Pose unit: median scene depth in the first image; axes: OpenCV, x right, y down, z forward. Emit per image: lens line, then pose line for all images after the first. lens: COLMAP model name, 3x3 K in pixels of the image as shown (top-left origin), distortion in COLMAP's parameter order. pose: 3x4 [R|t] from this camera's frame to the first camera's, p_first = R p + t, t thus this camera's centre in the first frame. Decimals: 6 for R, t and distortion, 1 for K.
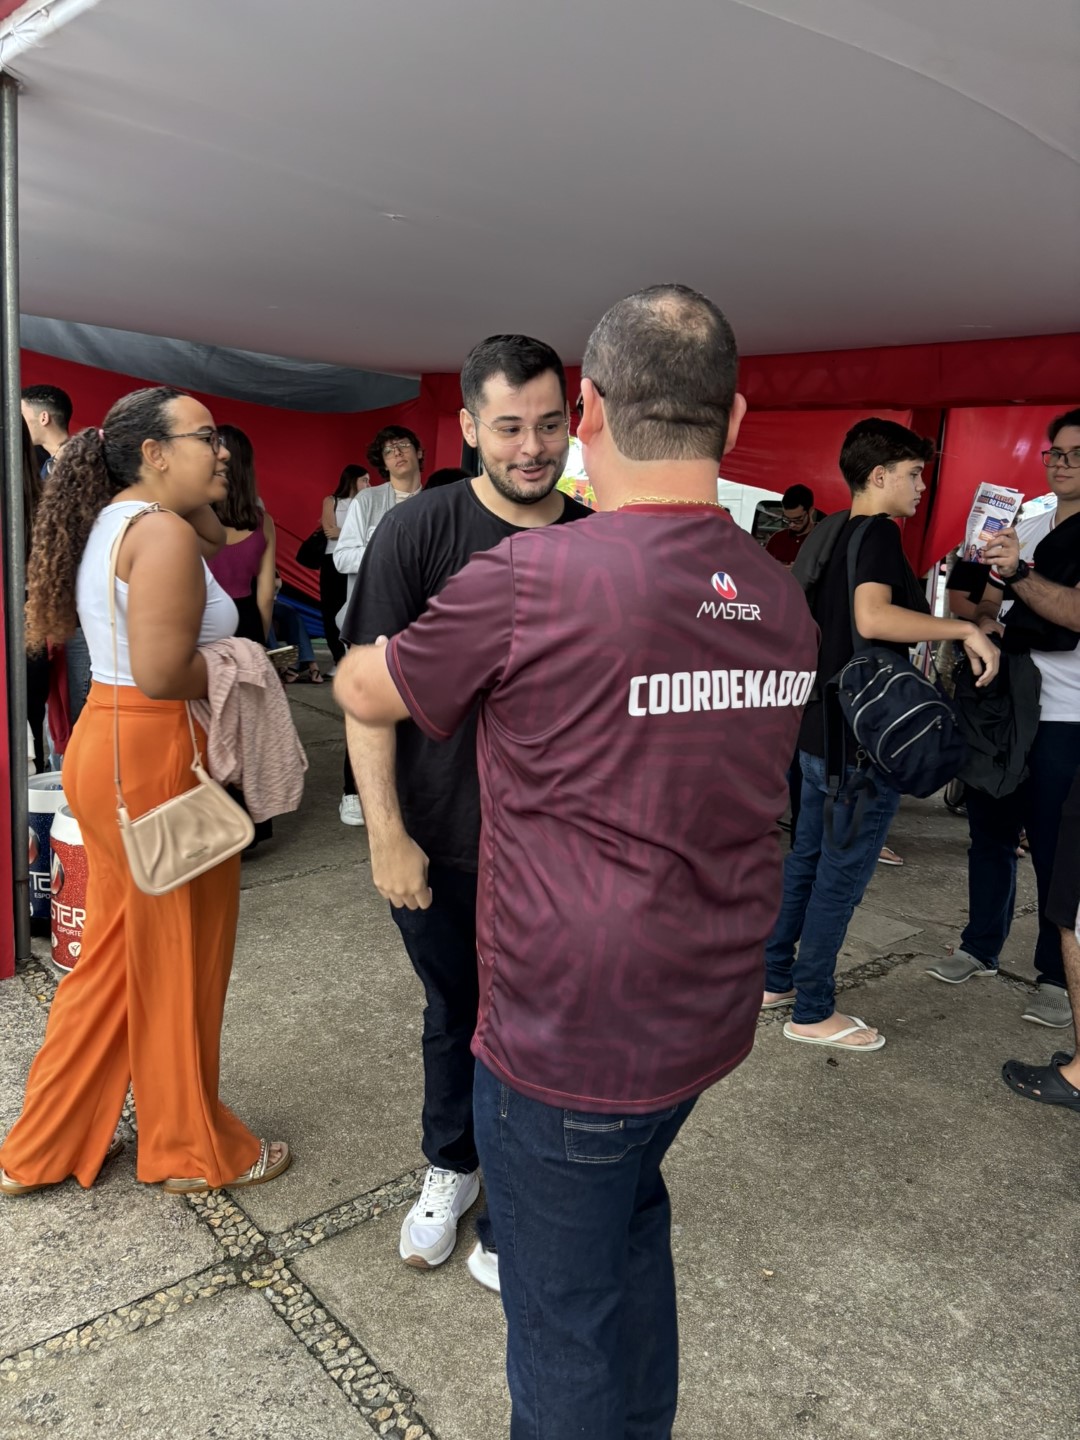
lens RADIAL K [[1094.9, 0, 543.6], [0, 1094.9, 734.7], [0, 0, 1]] dist [0.030123, -0.029496]
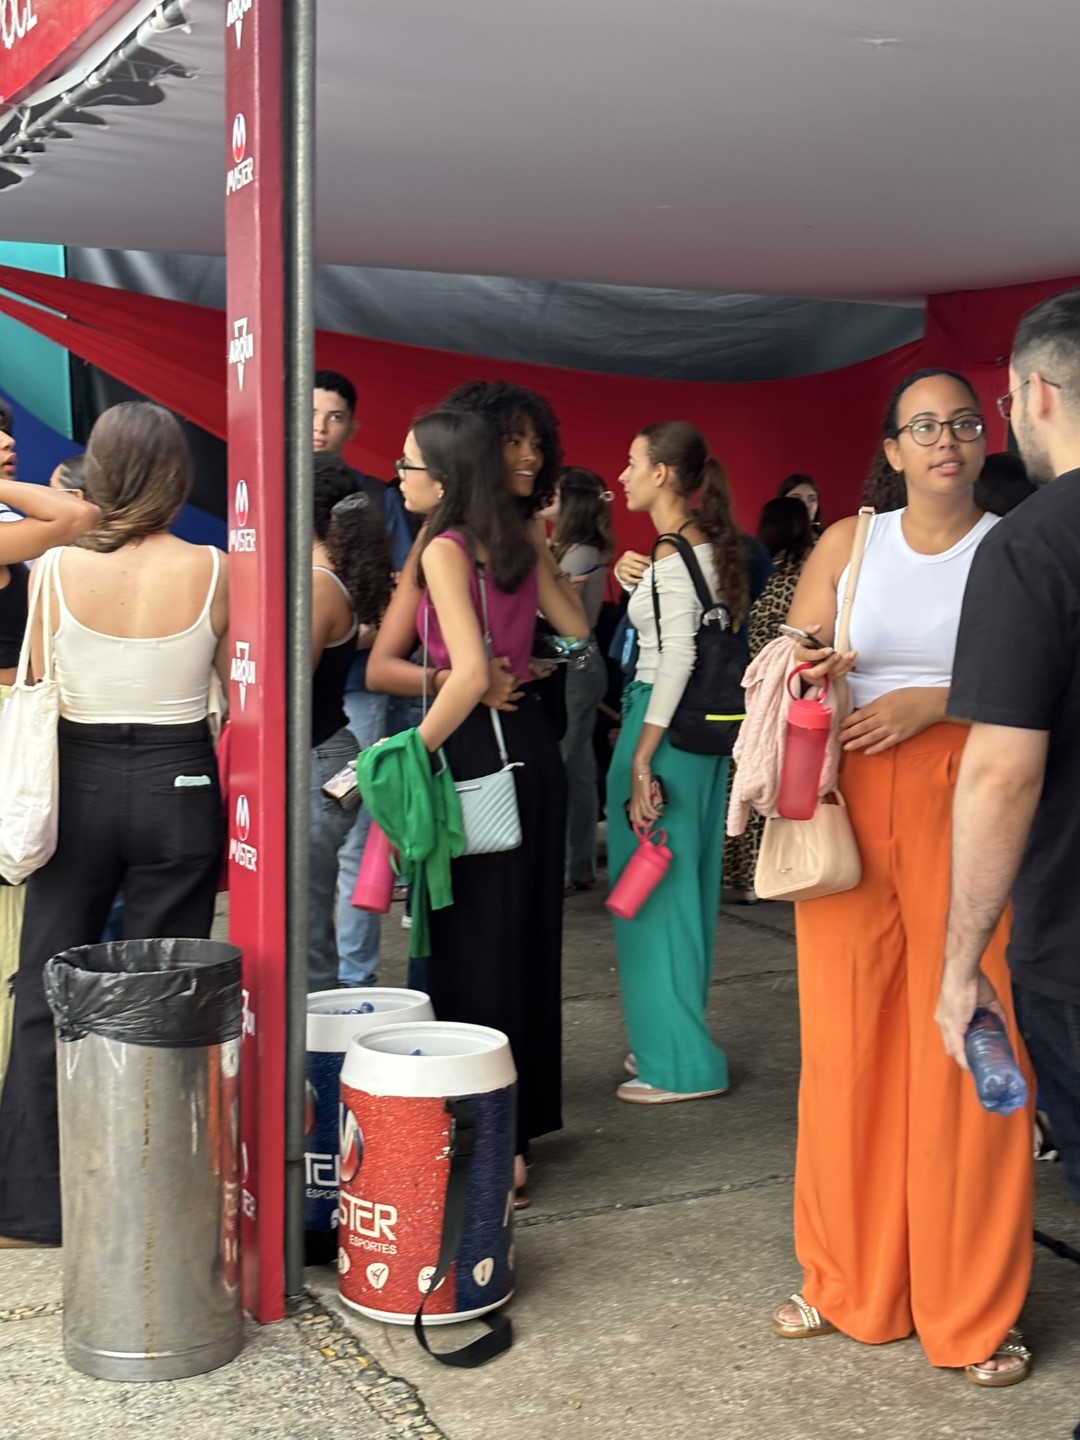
lens RADIAL K [[2237.1, 0, 557.9], [0, 2237.1, 700.9], [0, 0, 1]] dist [0.193234, -0.816487]
pose [[0.962349, -0.038117, -0.269132, 0.015268], [0.000071, 0.990154, -0.139981, 0.078205], [0.271818, 0.134691, 0.952876, -0.254502]]
